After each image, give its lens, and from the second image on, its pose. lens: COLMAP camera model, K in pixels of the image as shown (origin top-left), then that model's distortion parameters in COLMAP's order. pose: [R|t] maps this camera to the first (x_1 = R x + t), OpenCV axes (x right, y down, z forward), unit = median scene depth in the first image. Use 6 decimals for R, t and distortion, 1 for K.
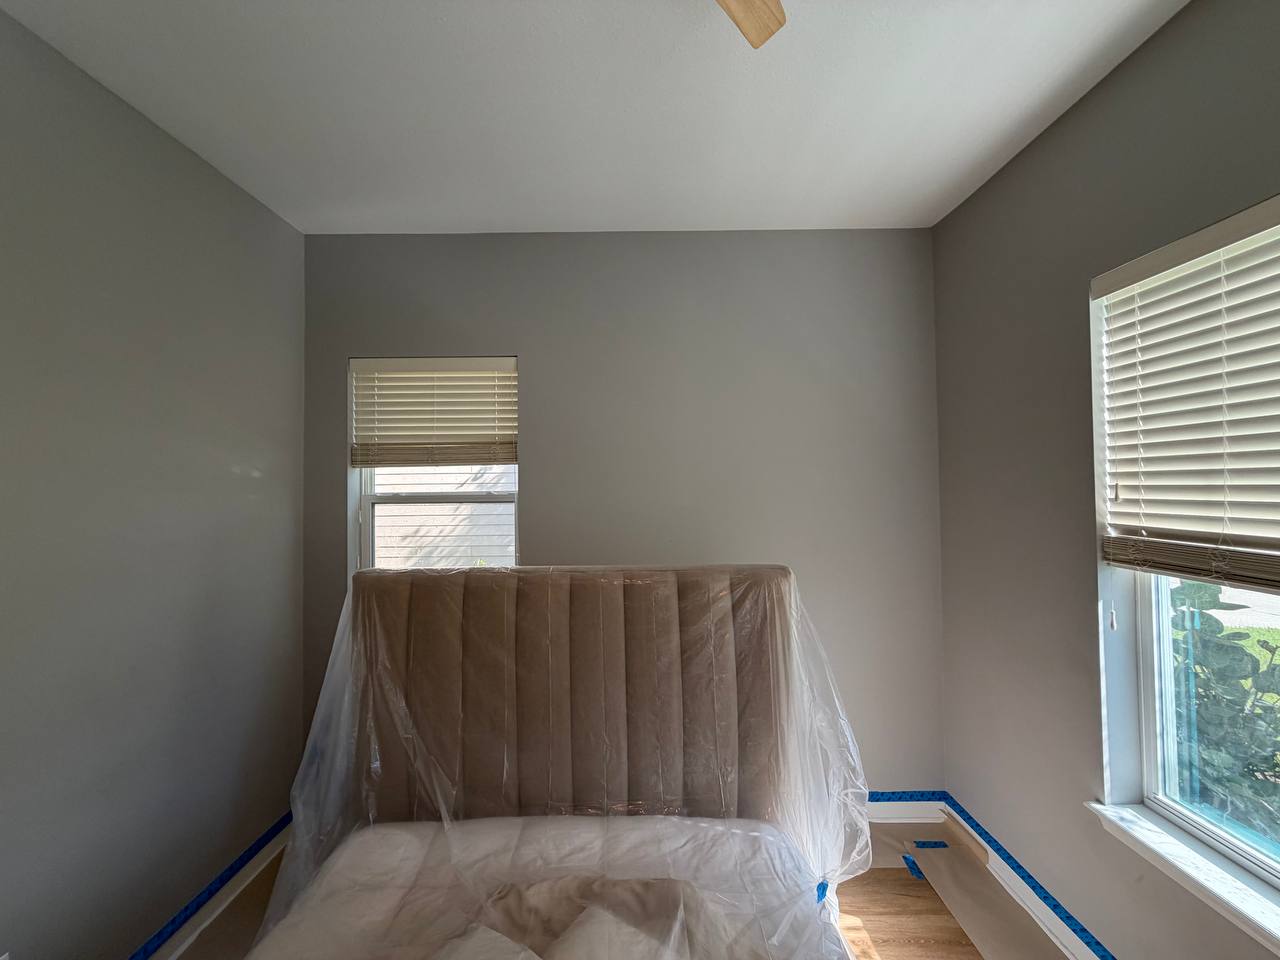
lens RADIAL K [[510.1, 0, 640.0], [0, 510.1, 480.0], [0, 0, 1]] dist [0.000717, 0.000497]
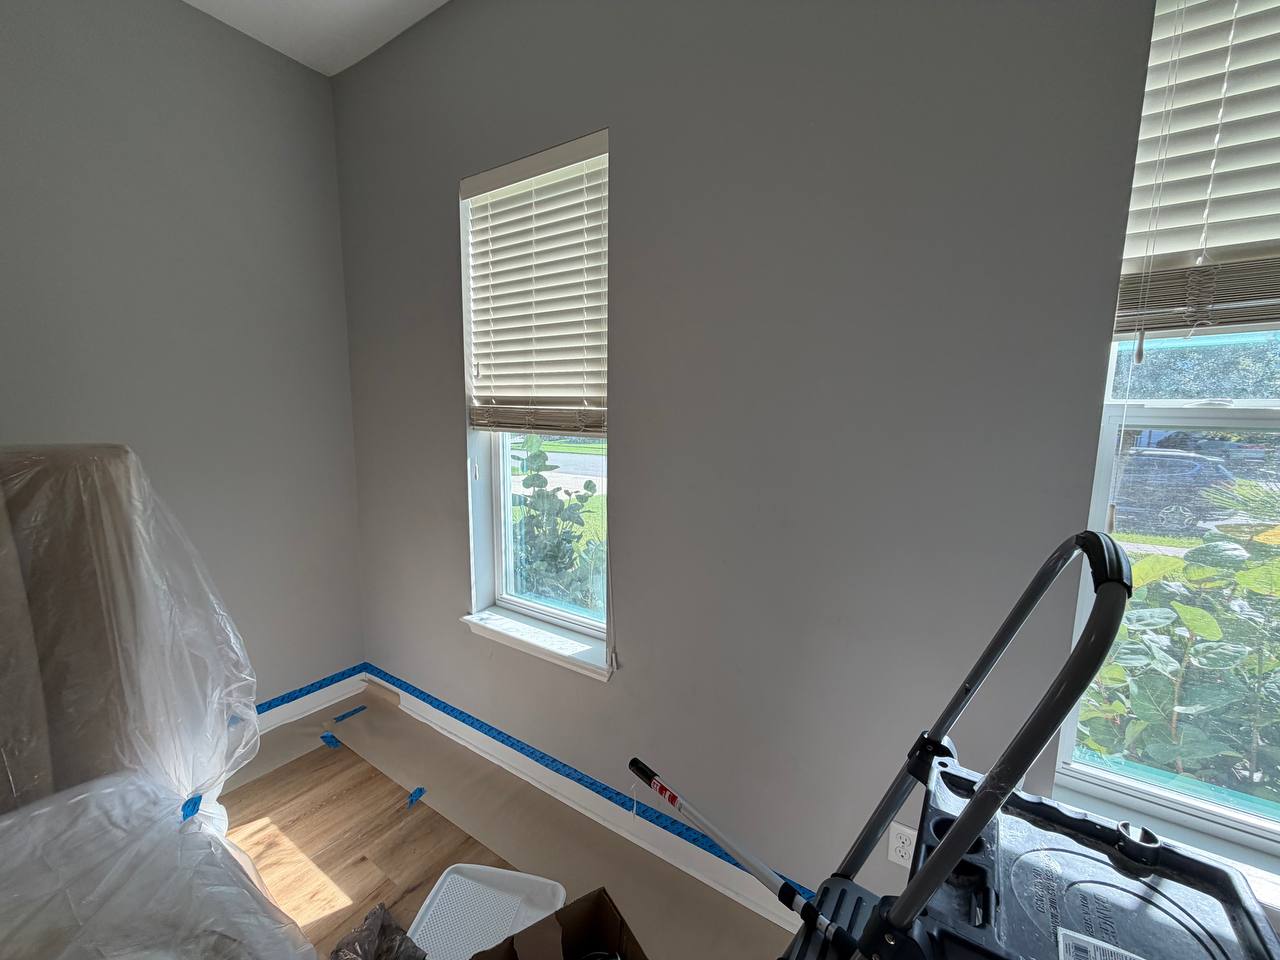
lens RADIAL K [[510.1, 0, 640.0], [0, 510.1, 480.0], [0, 0, 1]] dist [0.000717, 0.000497]
pose [[0.552321, -0.088505, 0.828920, 0.098854], [-0.035667, 0.990929, 0.129568, 0.112052], [-0.832868, -0.101128, 0.544154, -0.026779]]
